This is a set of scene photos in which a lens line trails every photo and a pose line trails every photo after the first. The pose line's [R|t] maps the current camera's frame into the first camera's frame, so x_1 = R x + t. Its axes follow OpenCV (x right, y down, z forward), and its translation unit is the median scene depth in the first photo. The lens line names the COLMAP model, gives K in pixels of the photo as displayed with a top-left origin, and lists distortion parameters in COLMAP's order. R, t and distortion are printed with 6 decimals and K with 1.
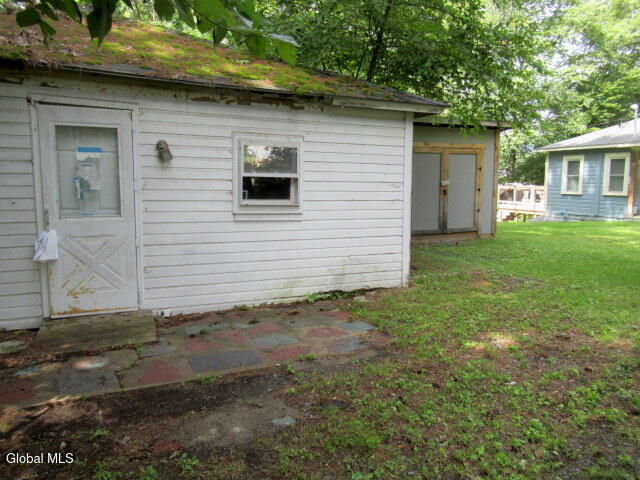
lens RADIAL K [[471.9, 0, 316.4], [0, 471.9, 242.2], [0, 0, 1]] dist [-0.012699, 0.004695]
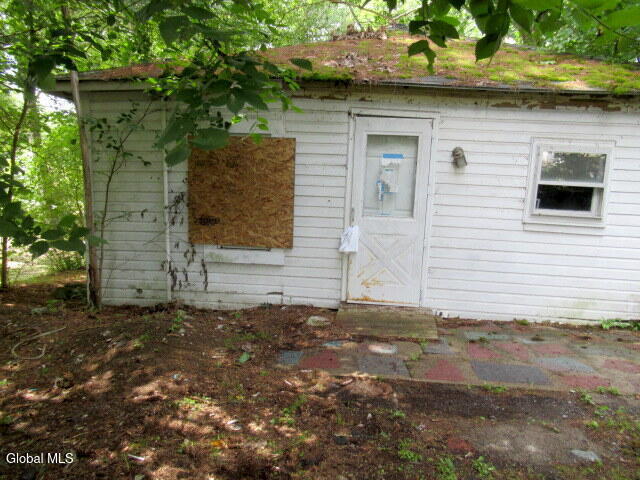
lens RADIAL K [[471.9, 0, 320.0], [0, 471.9, 241.5], [0, 0, 1]] dist [-0.012699, 0.004695]
pose [[0.863477, 0.091074, -0.496099, -0.058335], [-0.095137, 0.995317, 0.017131, 0.000452], [0.495335, 0.032405, 0.868097, -0.035665]]
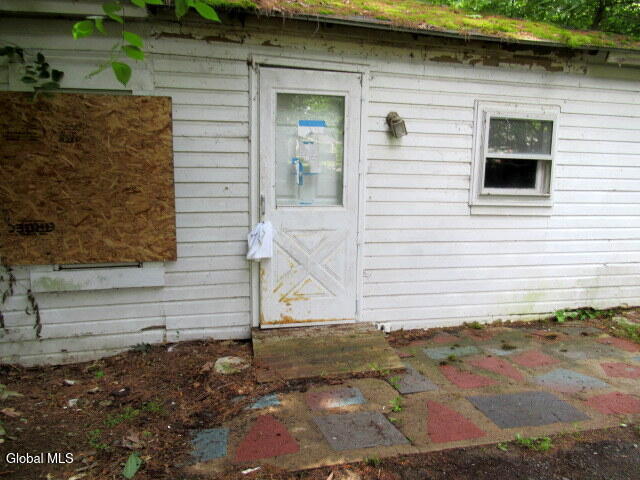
lens RADIAL K [[471.9, 0, 318.1], [0, 471.9, 242.0], [0, 0, 1]] dist [-0.012699, 0.004695]
pose [[0.979500, 0.022973, -0.200130, -0.282689], [-0.023611, 0.999721, -0.000802, 0.007515], [0.200056, 0.005511, 0.979769, 0.191678]]
